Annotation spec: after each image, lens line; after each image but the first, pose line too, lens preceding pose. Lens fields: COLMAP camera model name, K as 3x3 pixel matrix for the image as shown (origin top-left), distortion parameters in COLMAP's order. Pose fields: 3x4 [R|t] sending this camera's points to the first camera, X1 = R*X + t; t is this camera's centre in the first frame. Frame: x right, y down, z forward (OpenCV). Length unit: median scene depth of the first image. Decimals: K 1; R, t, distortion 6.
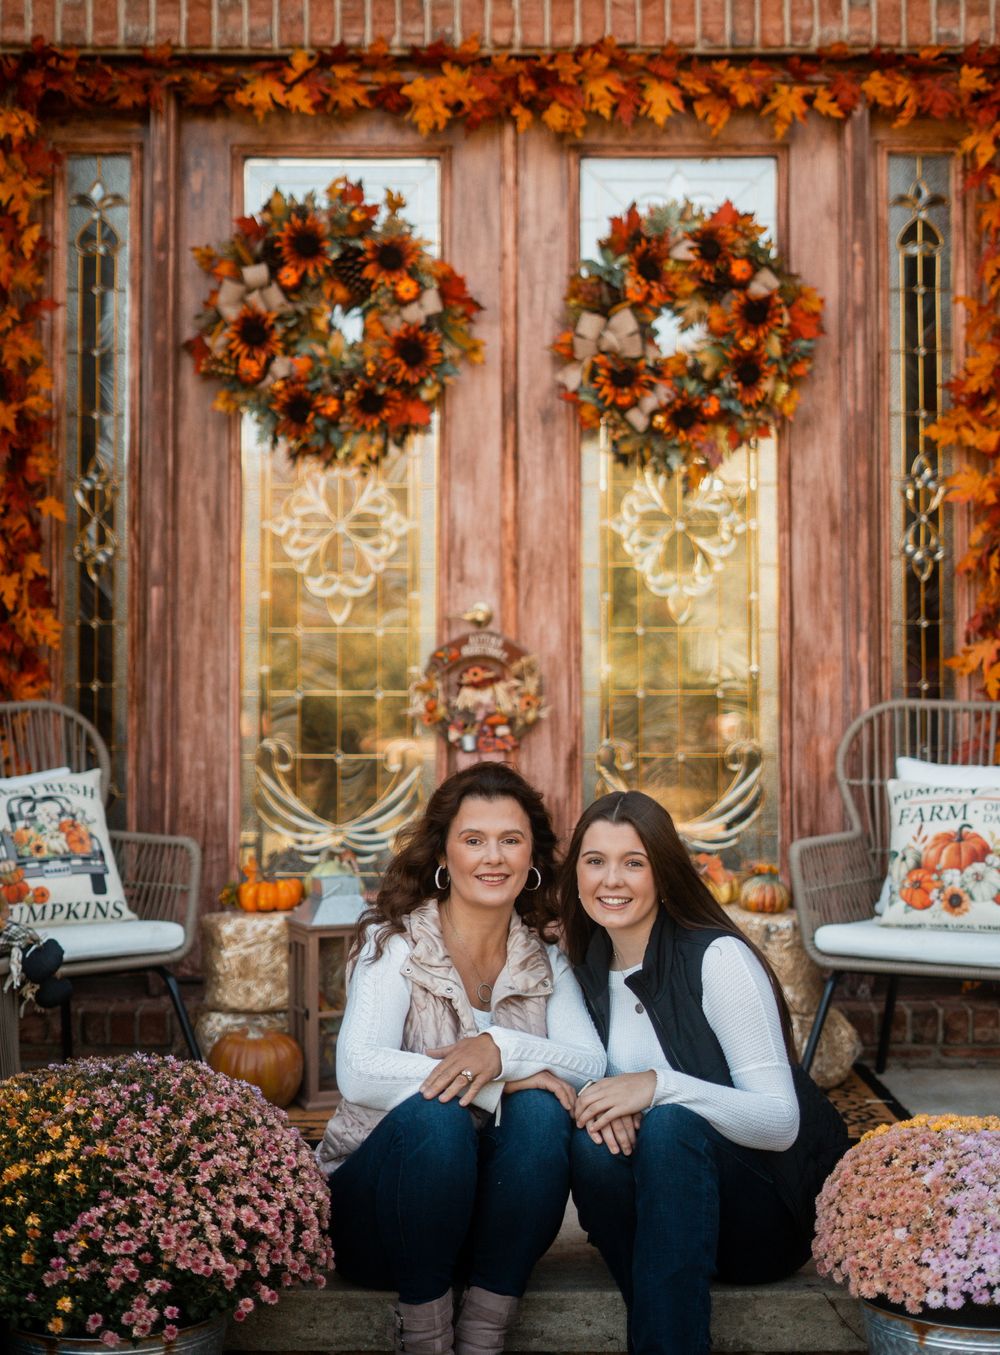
lens RADIAL K [[2075.7, 0, 537.9], [0, 2075.7, 677.4], [0, 0, 1]] dist [0.005795, 0.110627]
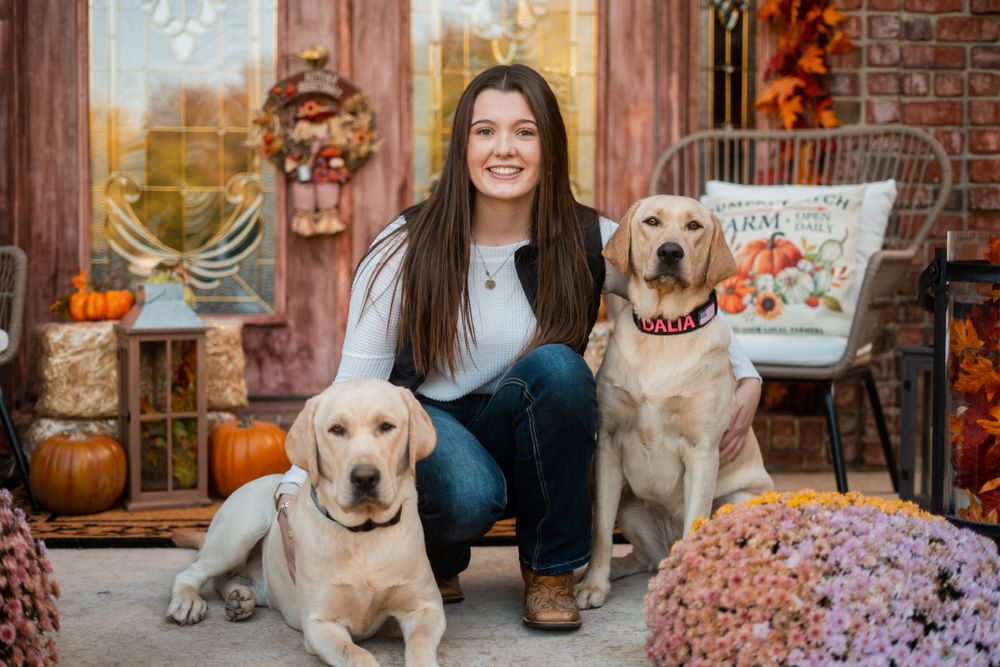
lens RADIAL K [[1444.4, 0, 500.0], [0, 1444.4, 333.5], [0, 0, 1]] dist [0.008860, 0.071918]
pose [[0.998229, 0.002481, 0.059434, 0.025462], [-0.006273, 0.997949, 0.063702, 0.073182], [-0.059154, -0.063962, 0.996198, 0.282143]]
